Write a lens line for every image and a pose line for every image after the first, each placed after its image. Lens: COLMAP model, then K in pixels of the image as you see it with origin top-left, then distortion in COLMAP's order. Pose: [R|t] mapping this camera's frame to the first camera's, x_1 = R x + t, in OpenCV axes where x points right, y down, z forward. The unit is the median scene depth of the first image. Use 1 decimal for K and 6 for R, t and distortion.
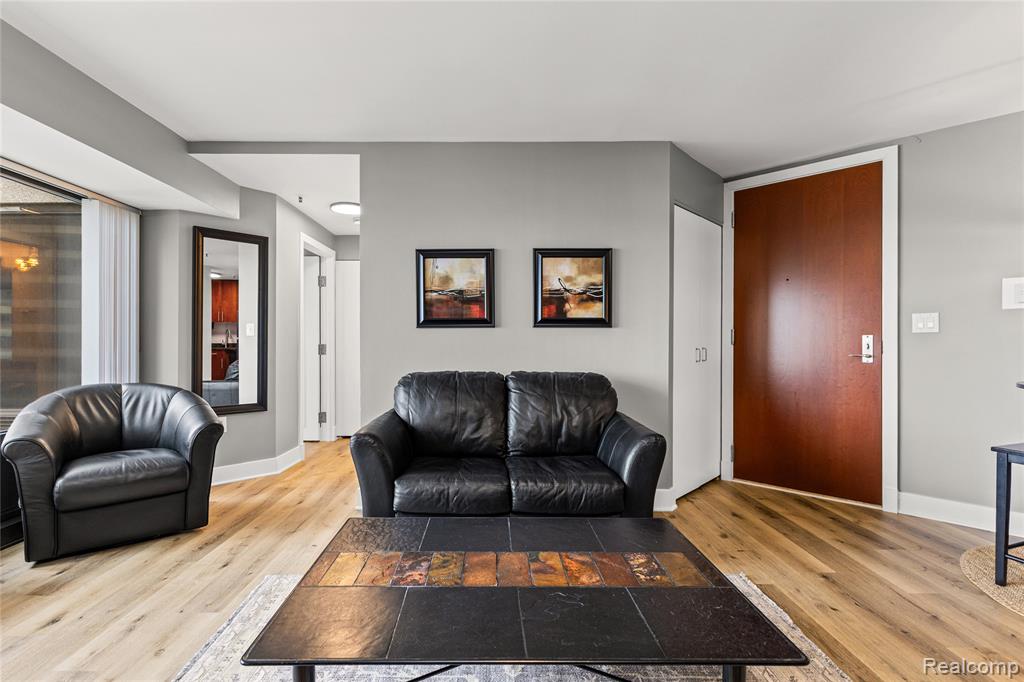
lens RADIAL K [[481.4, 0, 492.6], [0, 481.4, 343.5], [0, 0, 1]] dist [0.000057, 0.000157]
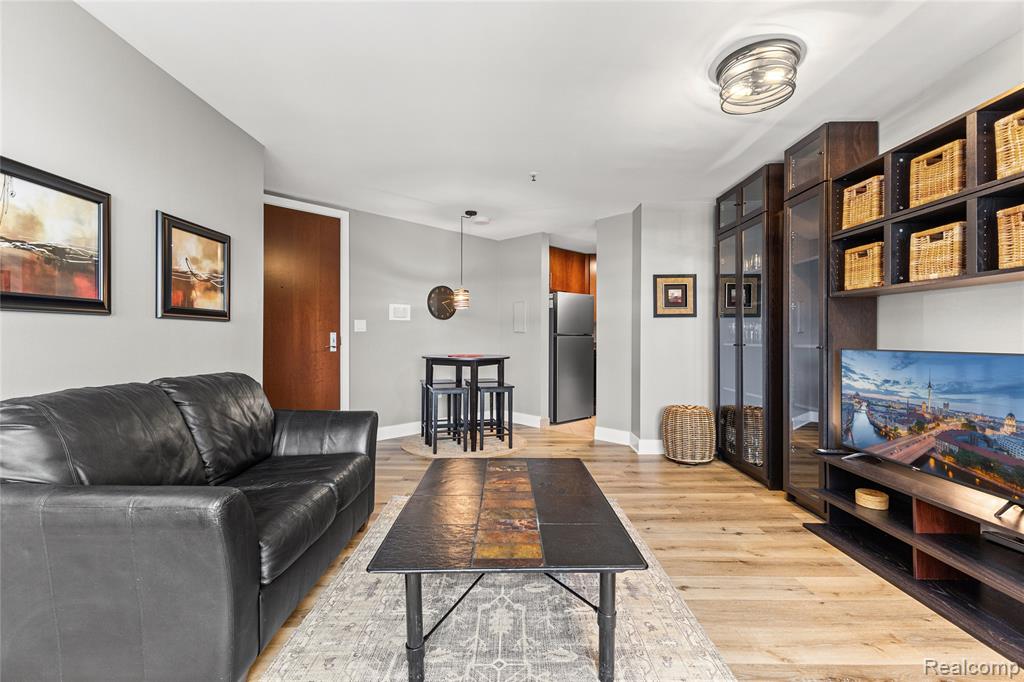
lens RADIAL K [[442.8, 0, 512.7], [0, 442.8, 335.9], [0, 0, 1]] dist [0.009388, -0.000038]
pose [[-0.004482, 0.001873, 0.999988, -0.603573], [-0.000707, 0.999998, -0.001876, -0.005096], [-0.999990, -0.000715, -0.004481, 0.463557]]
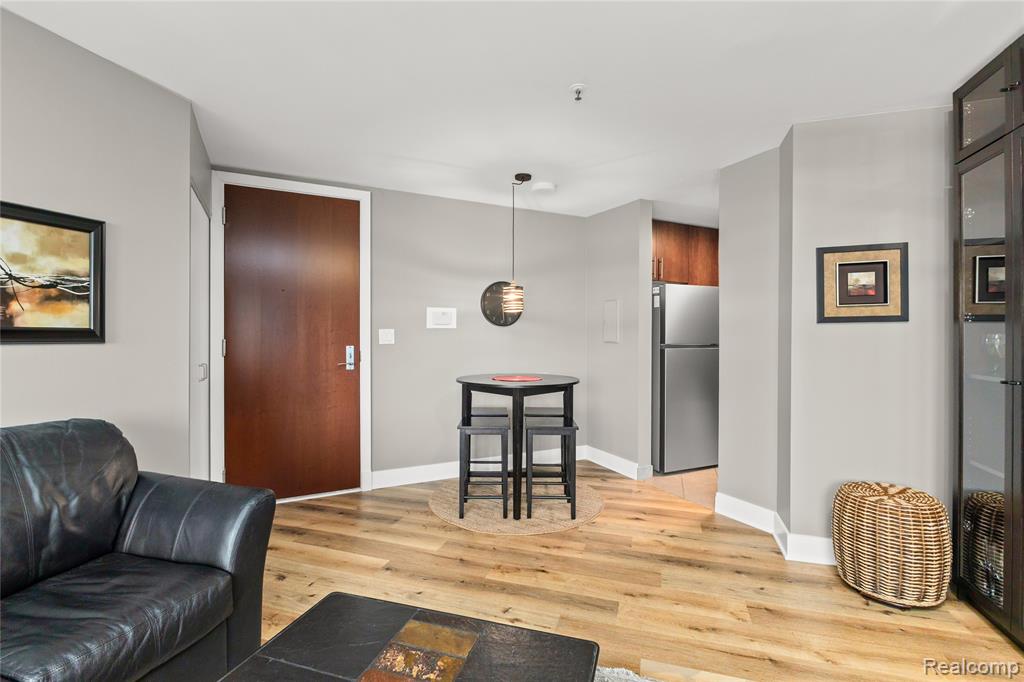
lens RADIAL K [[464.5, 0, 512.1], [0, 464.5, 336.1], [0, 0, 1]] dist [-0.003900, -0.000980]
pose [[0.308049, -0.001481, 0.951369, -0.179490], [0.000589, 0.999999, 0.001366, -0.043348], [-0.951370, 0.000140, 0.308050, 0.282658]]
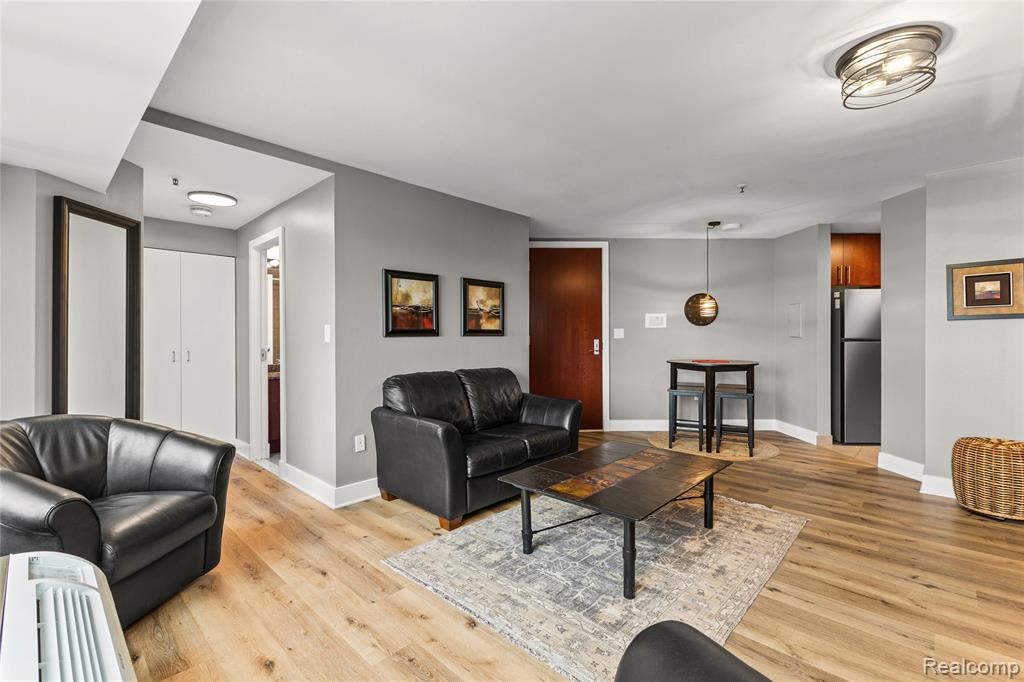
lens RADIAL K [[449.9, 0, 511.8], [0, 449.9, 337.0], [0, 0, 1]] dist [0.008123, 0.000027]
pose [[0.687912, -0.004884, 0.725778, -0.737278], [0.005323, 0.999984, 0.001685, -0.032731], [-0.725775, 0.002704, 0.687927, 0.033979]]
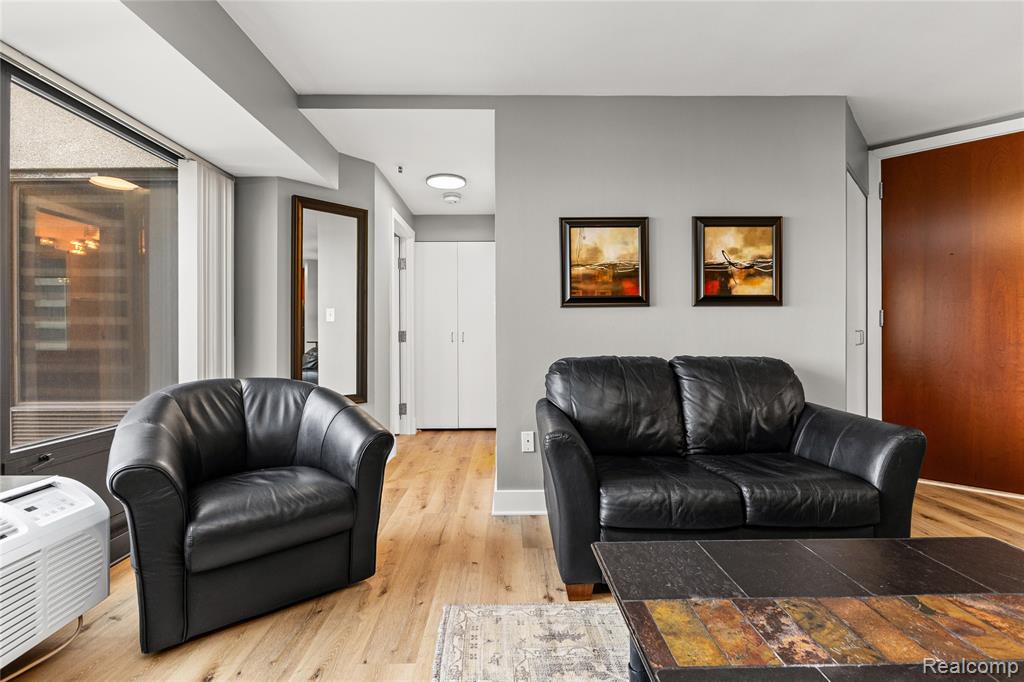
lens RADIAL K [[464.5, 0, 512.1], [0, 464.5, 336.1], [0, 0, 1]] dist [-0.003900, -0.000980]
pose [[0.999896, -0.004411, 0.013723, -0.260496], [0.004386, 0.999989, 0.001835, 0.018322], [-0.013731, -0.001775, 0.999904, 0.156356]]
